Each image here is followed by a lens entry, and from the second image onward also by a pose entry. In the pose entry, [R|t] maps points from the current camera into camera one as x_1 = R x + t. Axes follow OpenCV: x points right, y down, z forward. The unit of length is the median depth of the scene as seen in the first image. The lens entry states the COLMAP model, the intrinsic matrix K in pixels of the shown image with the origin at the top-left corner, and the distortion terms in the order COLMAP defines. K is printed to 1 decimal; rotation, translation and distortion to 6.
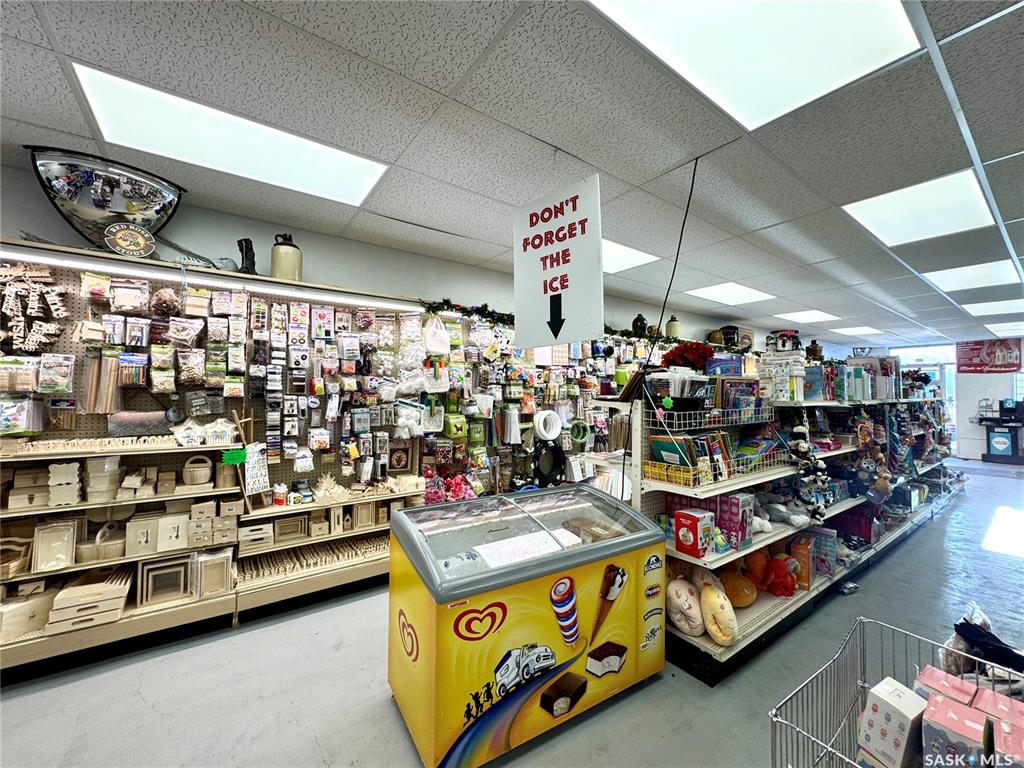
lens RADIAL K [[411.3, 0, 510.9], [0, 411.3, 383.5], [0, 0, 1]] dist [-0.000336, -0.000066]
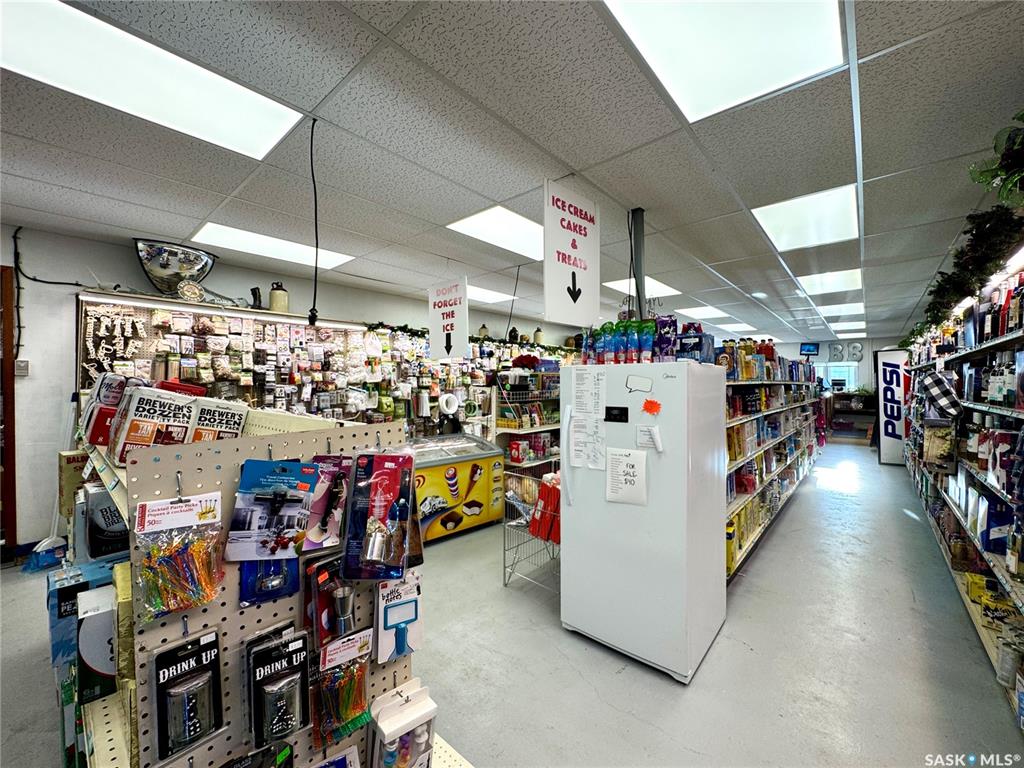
lens RADIAL K [[411.3, 0, 512.9], [0, 411.3, 387.4], [0, 0, 1]] dist [-0.000336, -0.000066]
pose [[0.974321, -0.006010, 0.225083, -0.028058], [-0.002150, 0.999350, 0.035992, -0.019382], [-0.225153, -0.035552, 0.973675, -0.787701]]
